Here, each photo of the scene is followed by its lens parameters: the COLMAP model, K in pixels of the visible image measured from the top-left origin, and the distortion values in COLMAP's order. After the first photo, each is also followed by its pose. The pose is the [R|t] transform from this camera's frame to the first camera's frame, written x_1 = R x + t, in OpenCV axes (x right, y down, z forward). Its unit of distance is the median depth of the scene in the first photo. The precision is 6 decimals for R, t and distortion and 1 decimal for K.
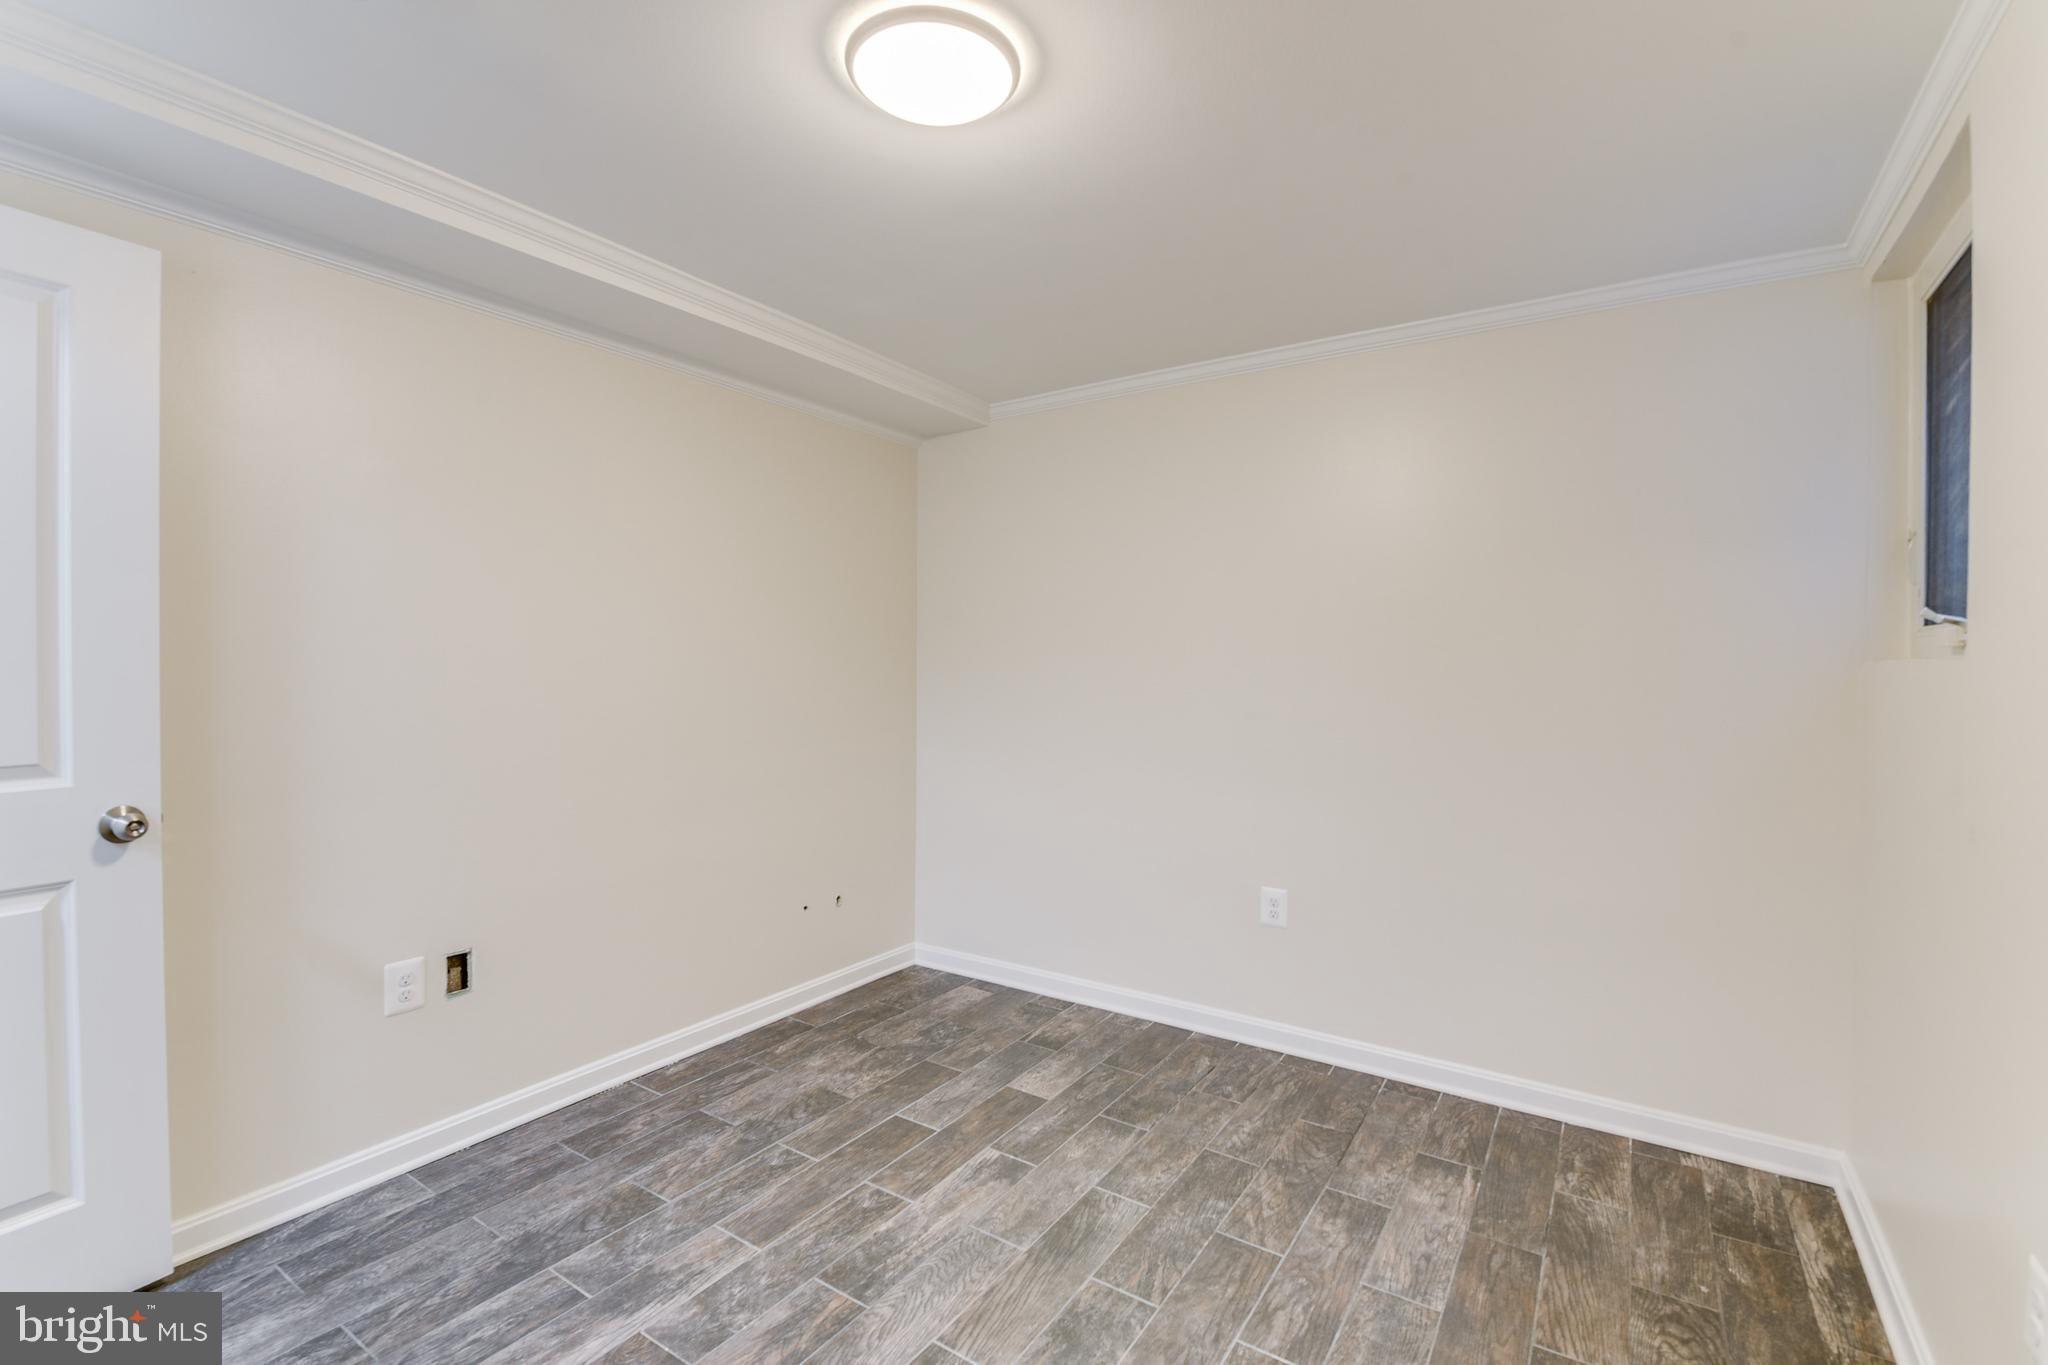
lens RADIAL K [[889.0, 0, 1024.0], [0, 889.0, 682.5], [0, 0, 1]] dist [0.000491, -0.009461]
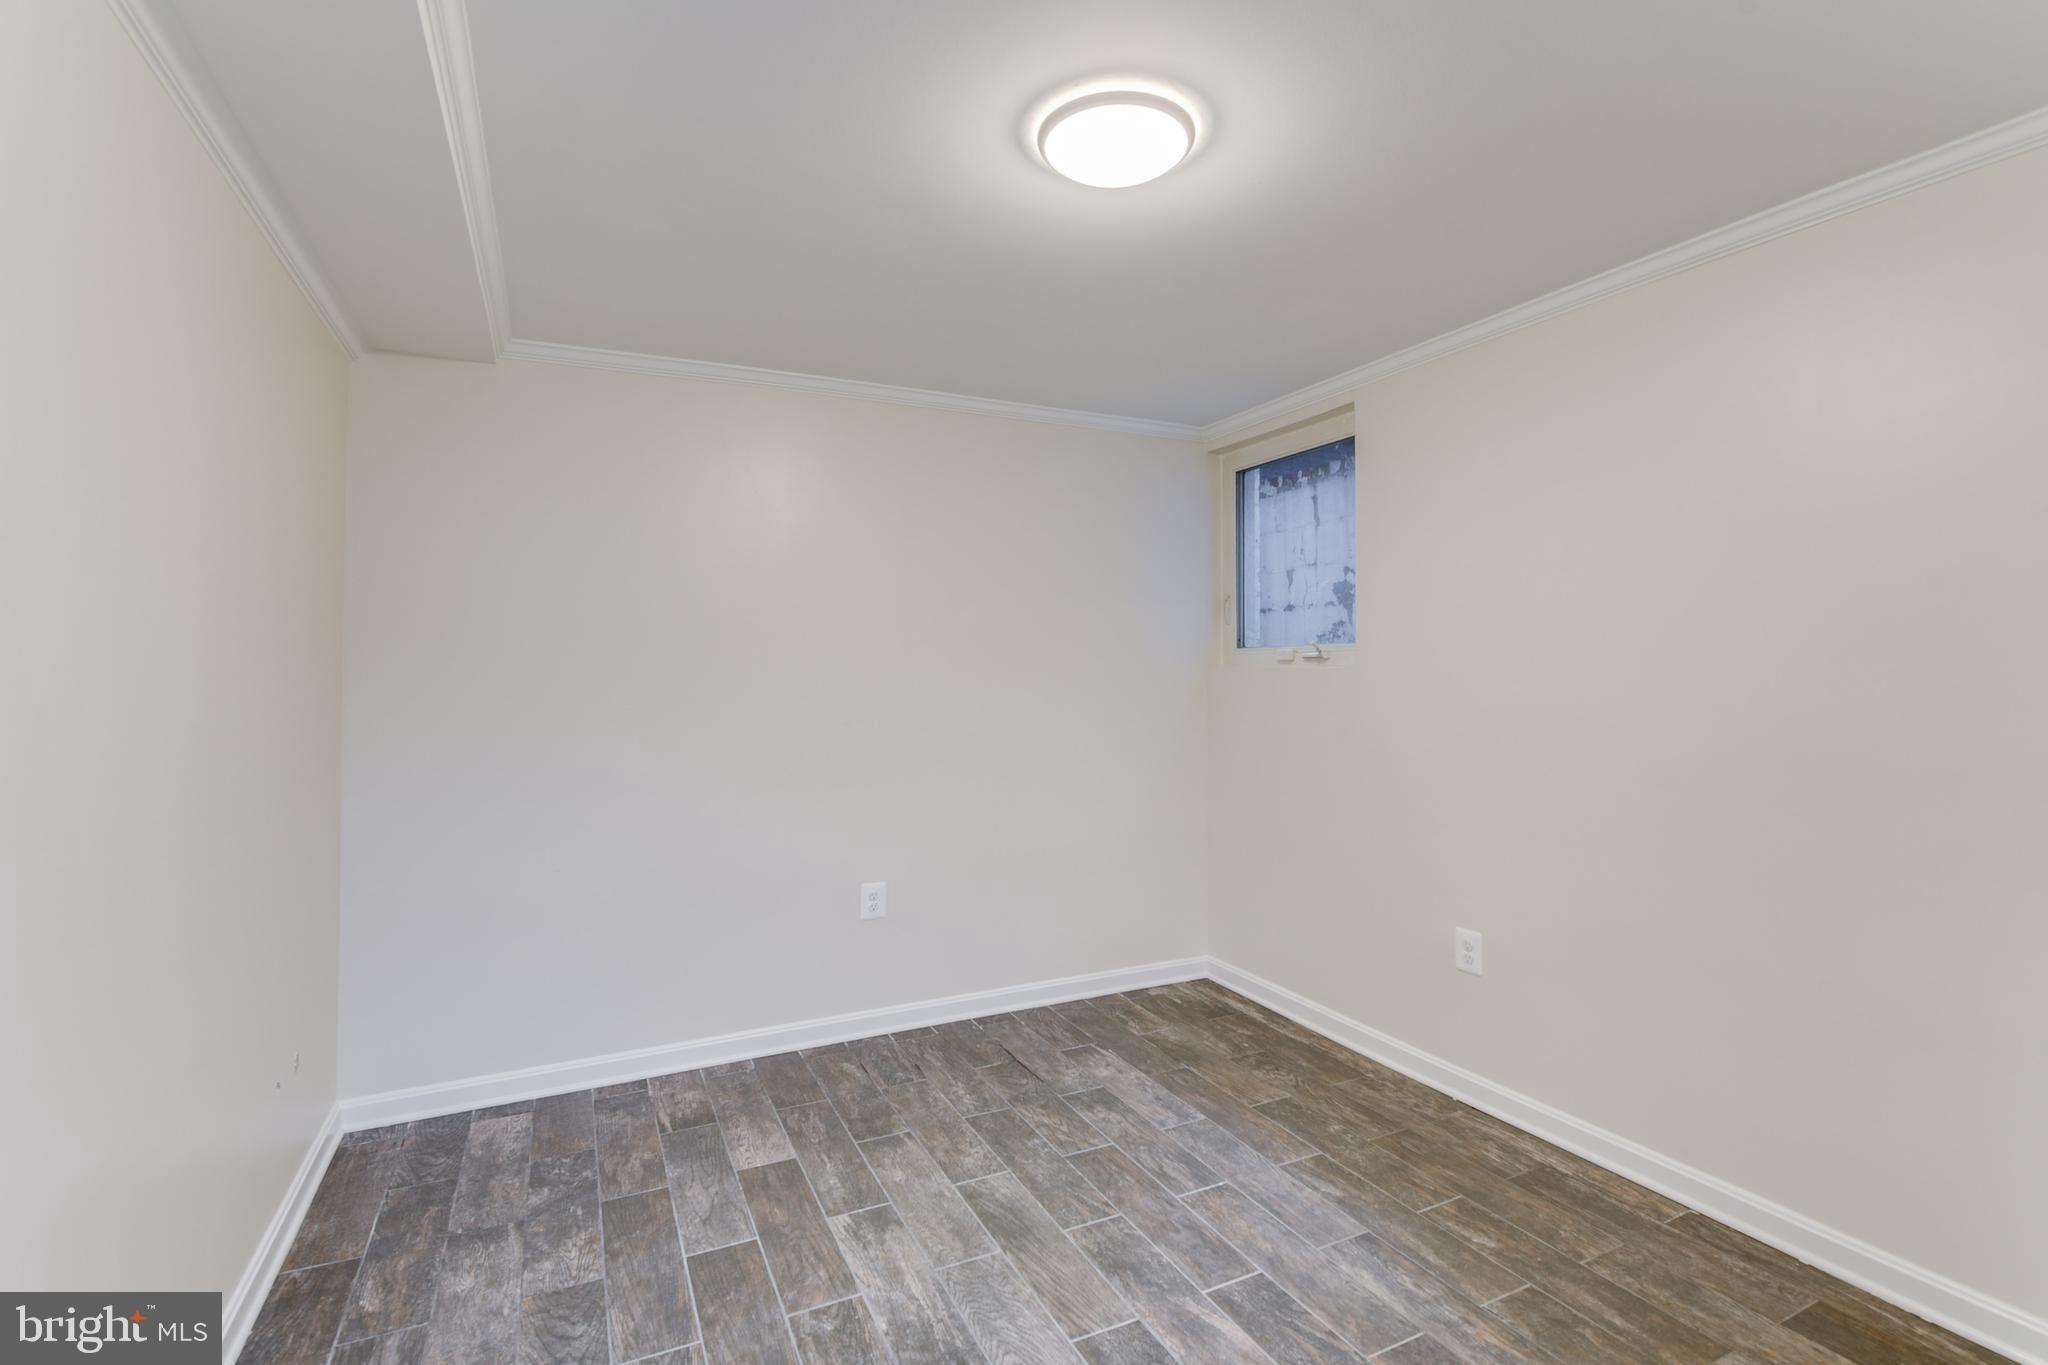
lens RADIAL K [[920.1, 0, 1017.0], [0, 920.1, 676.0], [0, 0, 1]] dist [-0.001435, -0.009395]
pose [[0.523700, -0.015230, 0.851767, -0.707280], [0.028179, 0.999603, 0.000547, -0.017915], [-0.851437, 0.023715, 0.523921, 0.333282]]
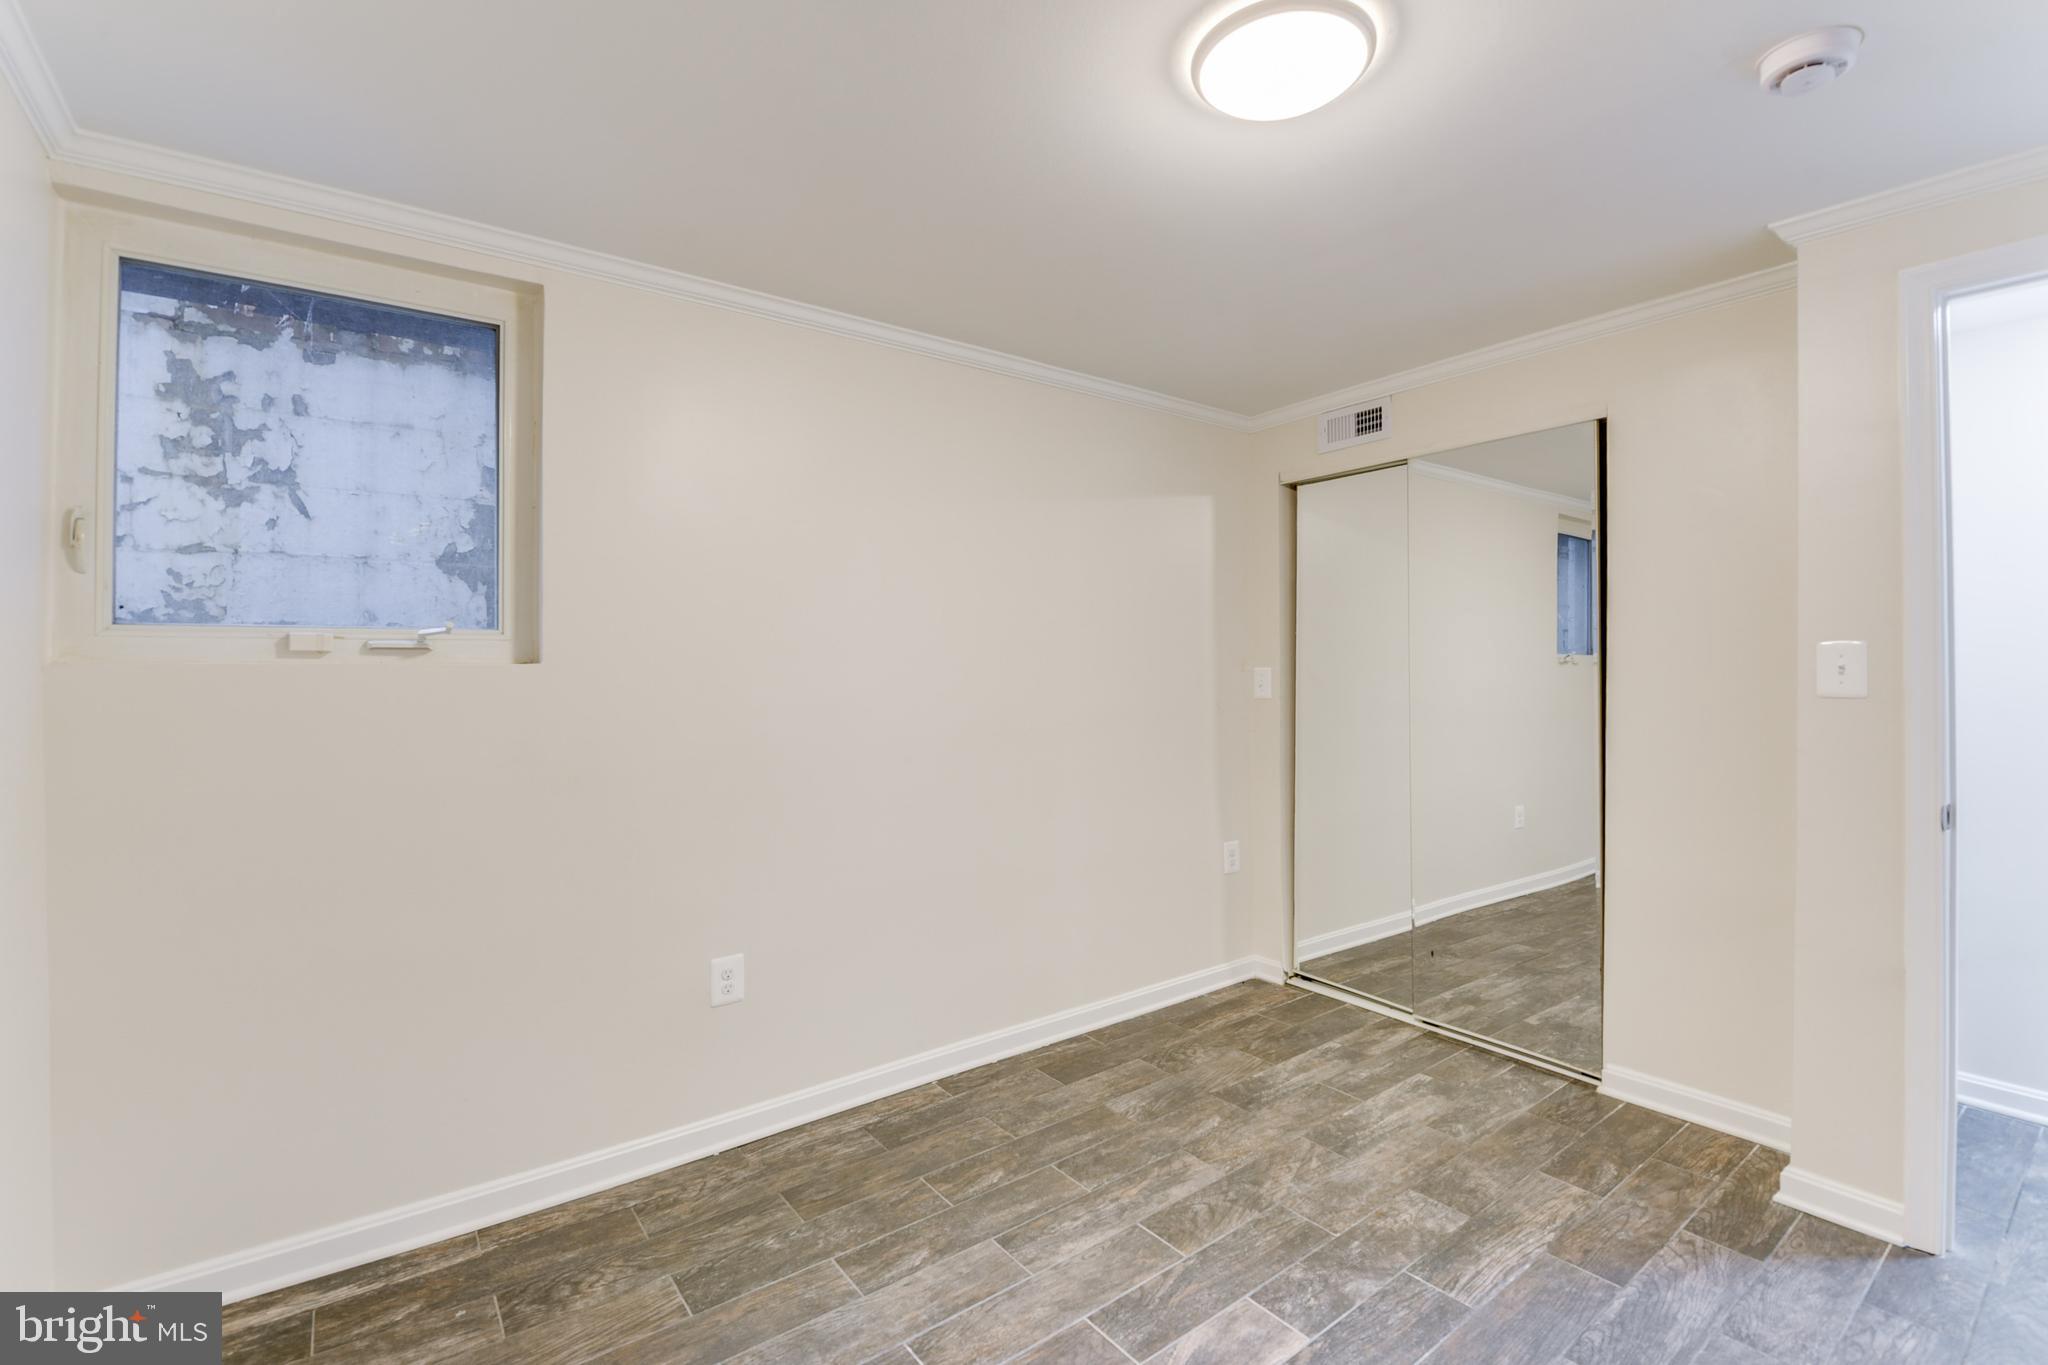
lens RADIAL K [[920.1, 0, 1017.0], [0, 920.1, 676.0], [0, 0, 1]] dist [-0.001435, -0.009395]
pose [[-0.937718, -0.010138, 0.347249, -0.110305], [0.002768, 0.999324, 0.036649, -0.037033], [-0.347386, 0.035327, -0.937056, 1.295861]]
